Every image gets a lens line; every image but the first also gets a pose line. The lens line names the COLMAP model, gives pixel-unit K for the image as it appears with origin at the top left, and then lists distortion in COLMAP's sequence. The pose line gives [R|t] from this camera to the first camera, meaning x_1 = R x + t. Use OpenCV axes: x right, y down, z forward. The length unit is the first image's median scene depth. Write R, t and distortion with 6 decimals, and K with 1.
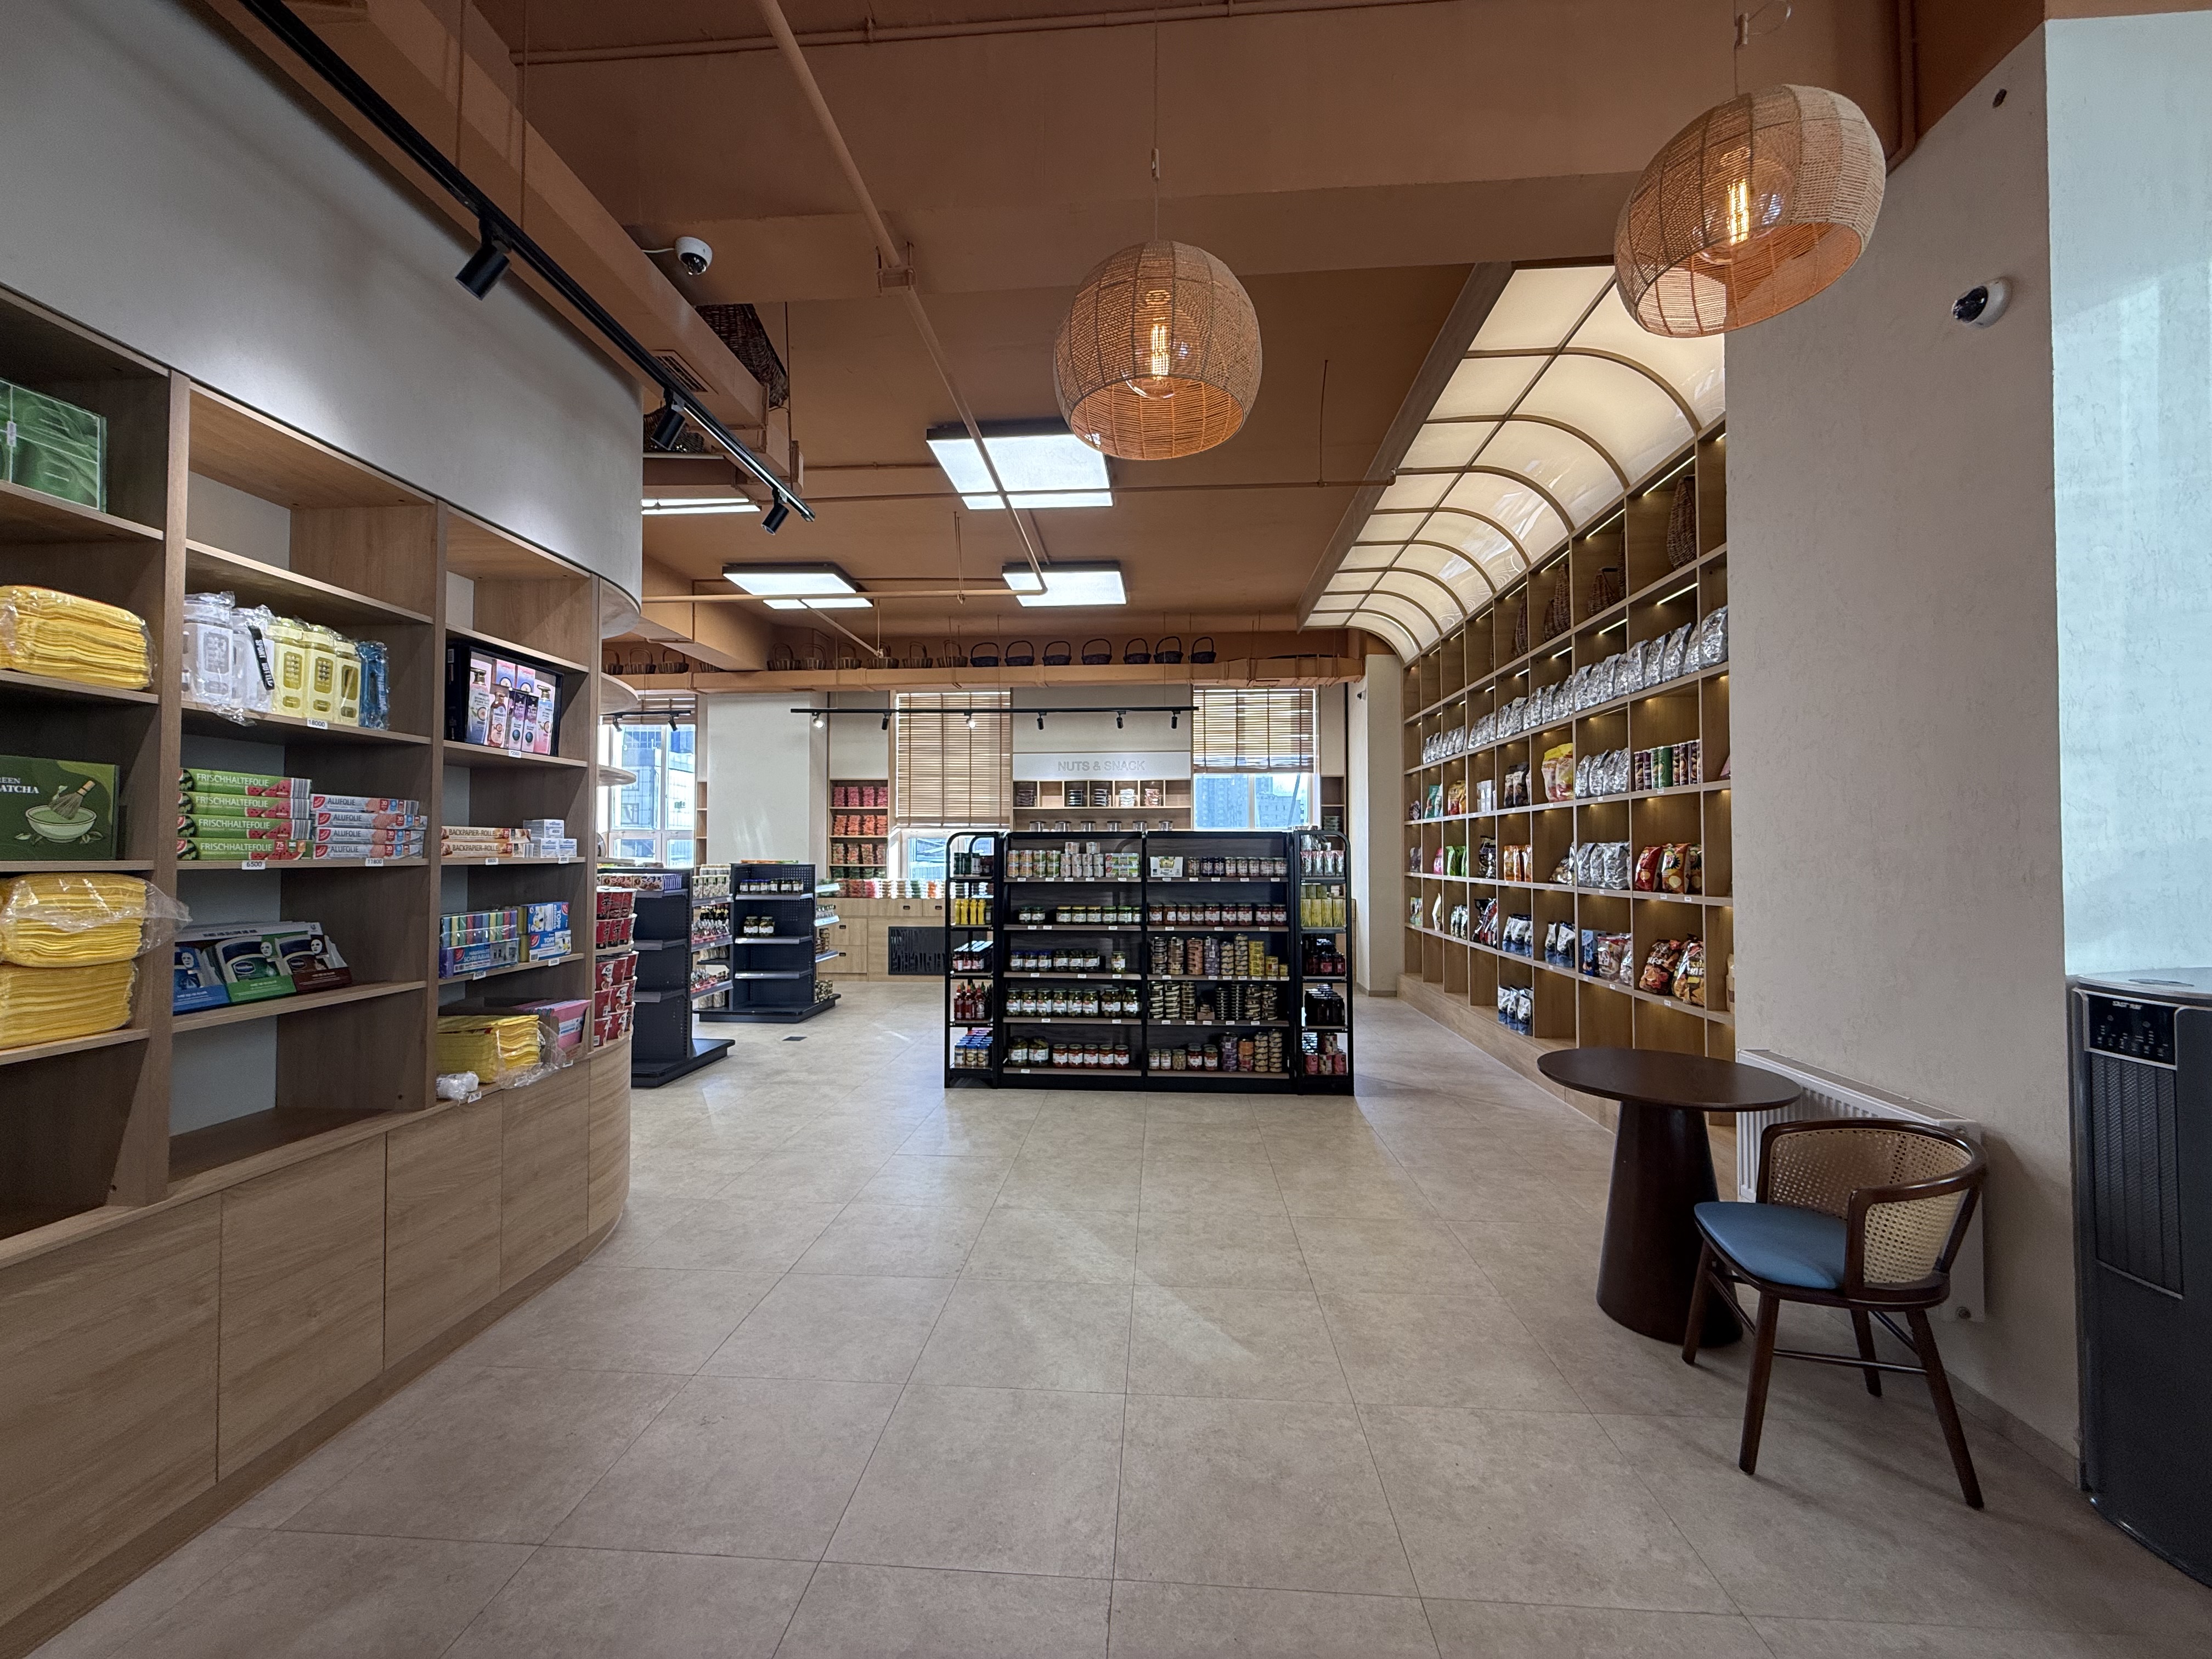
lens RADIAL K [[878.5, 0, 1097.6], [0, 878.5, 832.0], [0, 0, 1]] dist [0.001138, 0.000223]
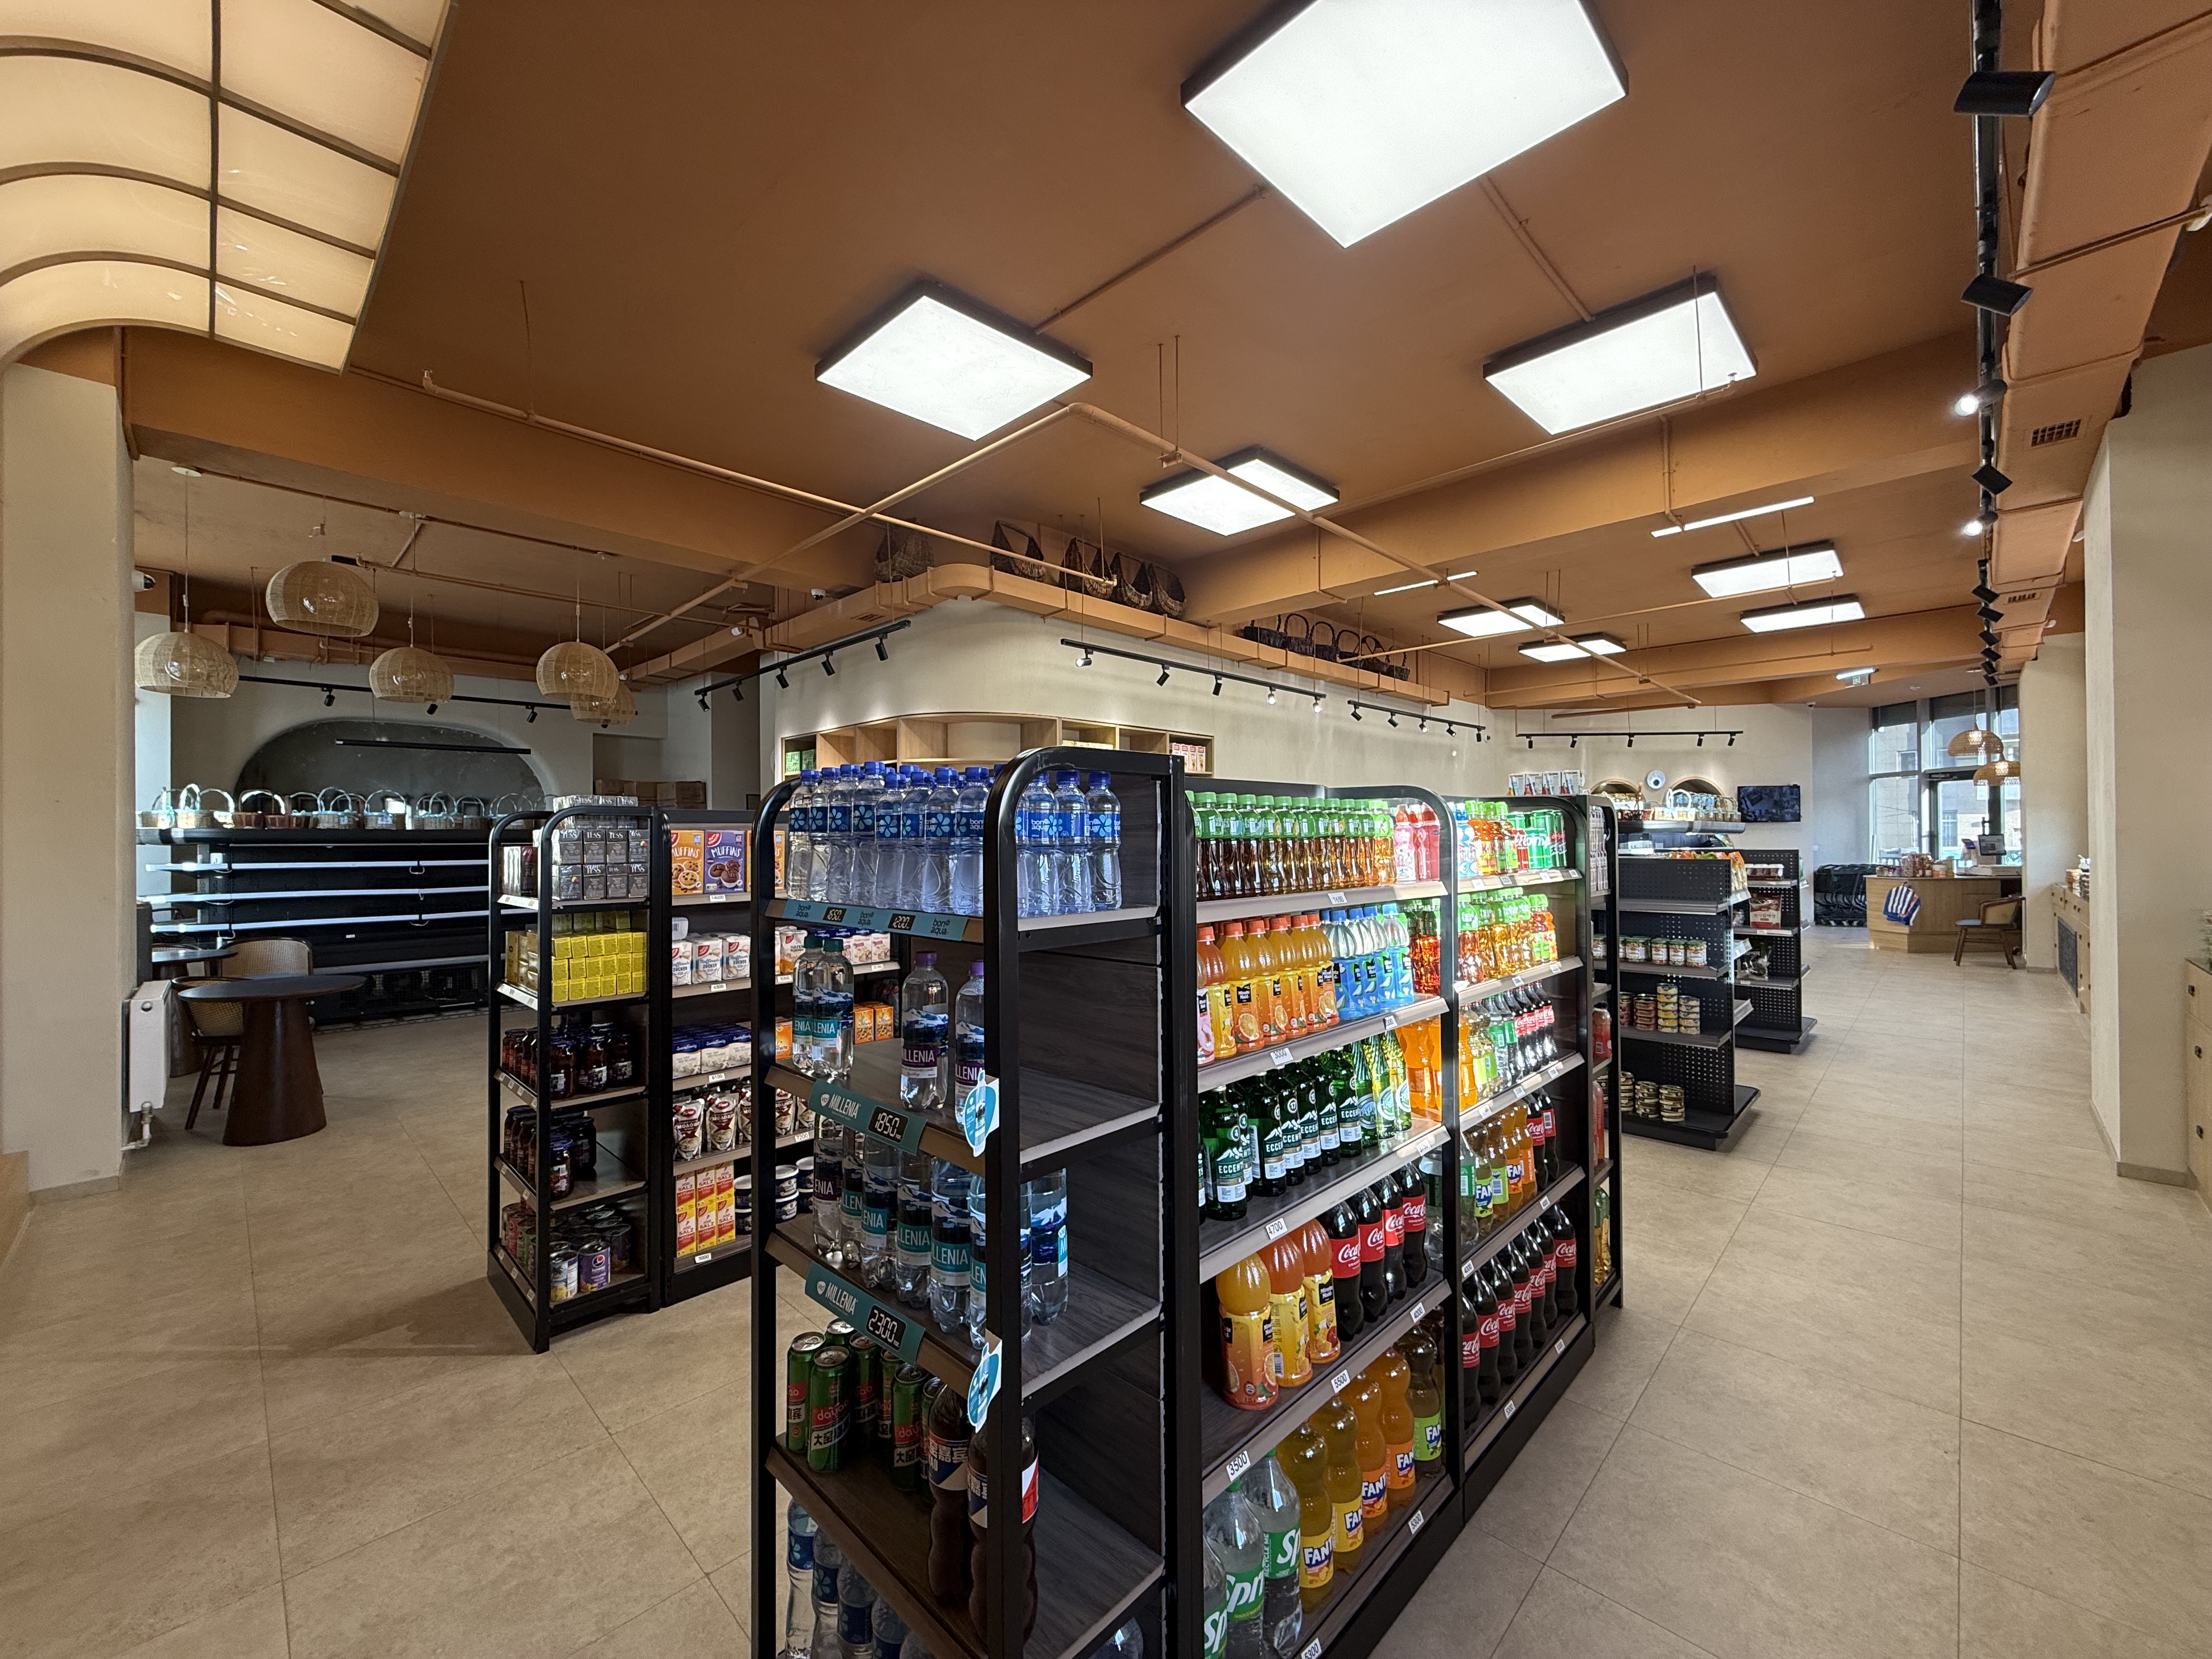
lens RADIAL K [[878.5, 0, 1097.6], [0, 878.5, 832.0], [0, 0, 1]] dist [0.001138, 0.000223]
pose [[-0.648897, -0.003126, -0.760870, 0.951270], [0.019255, 0.999604, -0.020529, 0.054368], [0.760632, -0.027972, -0.648580, 3.410544]]
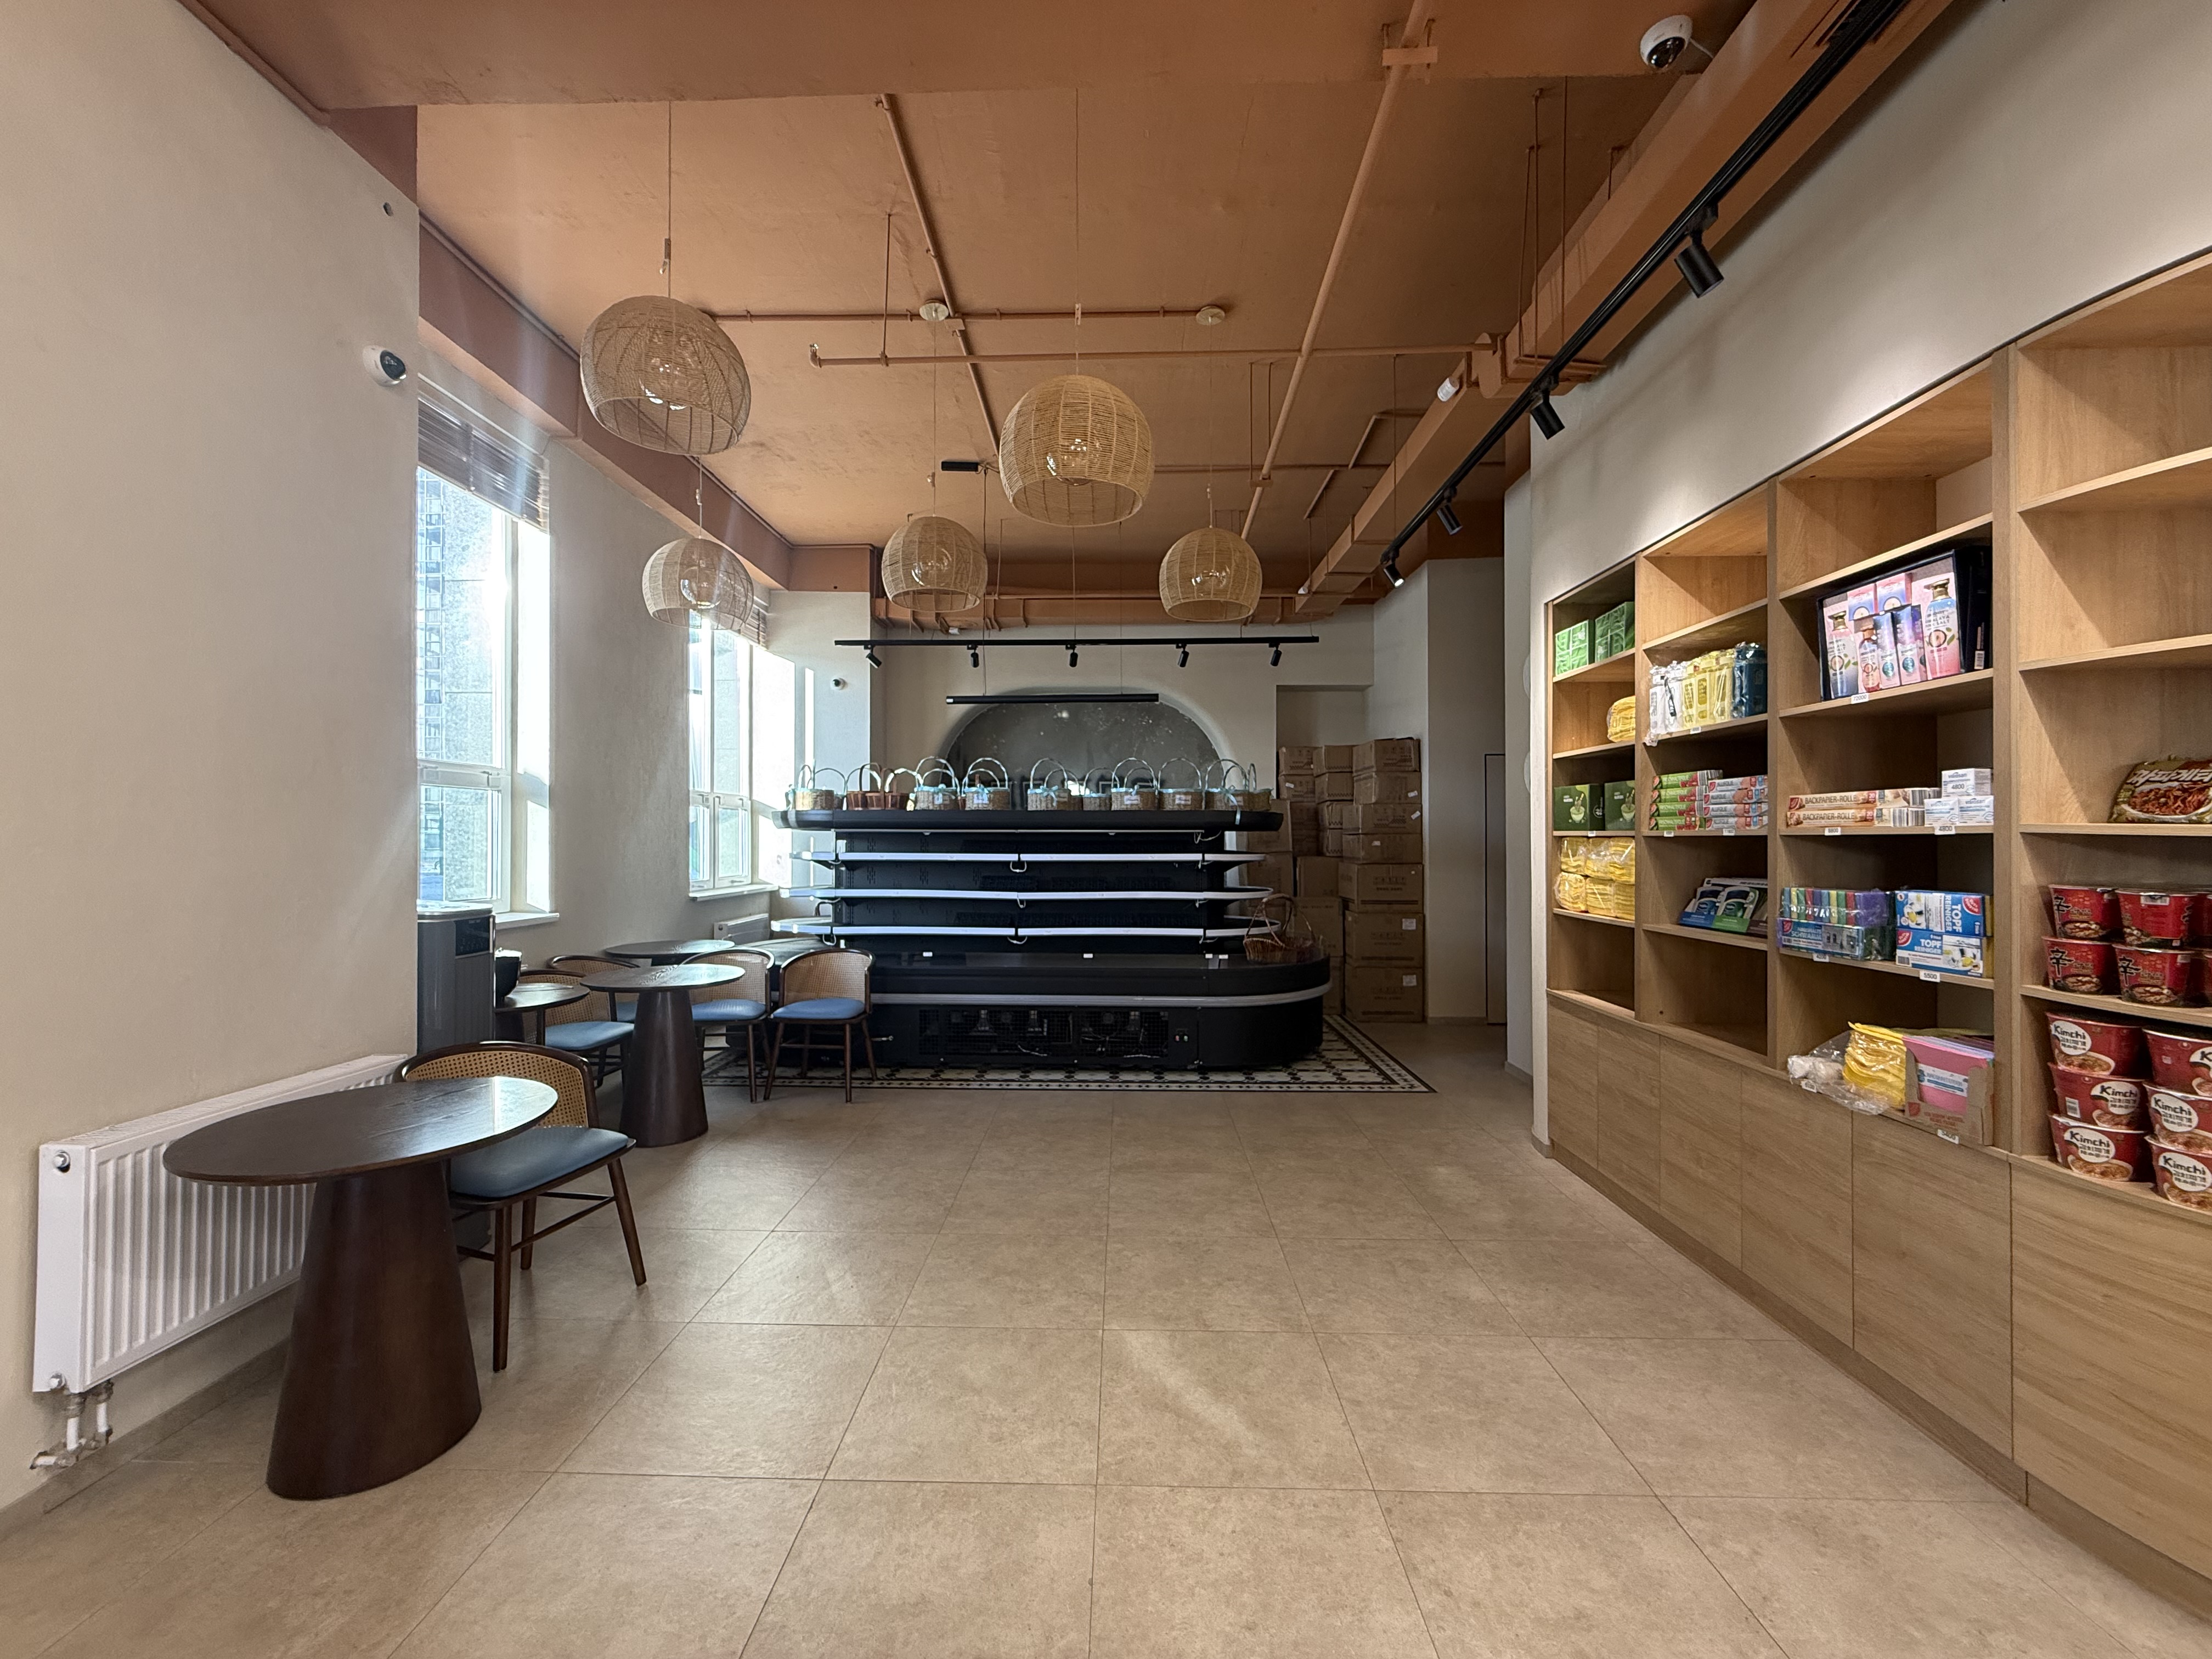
lens RADIAL K [[878.5, 0, 1097.6], [0, 878.5, 832.0], [0, 0, 1]] dist [0.001138, 0.000223]
pose [[-0.998908, 0.000324, -0.046730, 0.081042], [0.001797, 0.999502, -0.031495, 0.061637], [0.046696, -0.031544, -0.998411, 1.884992]]
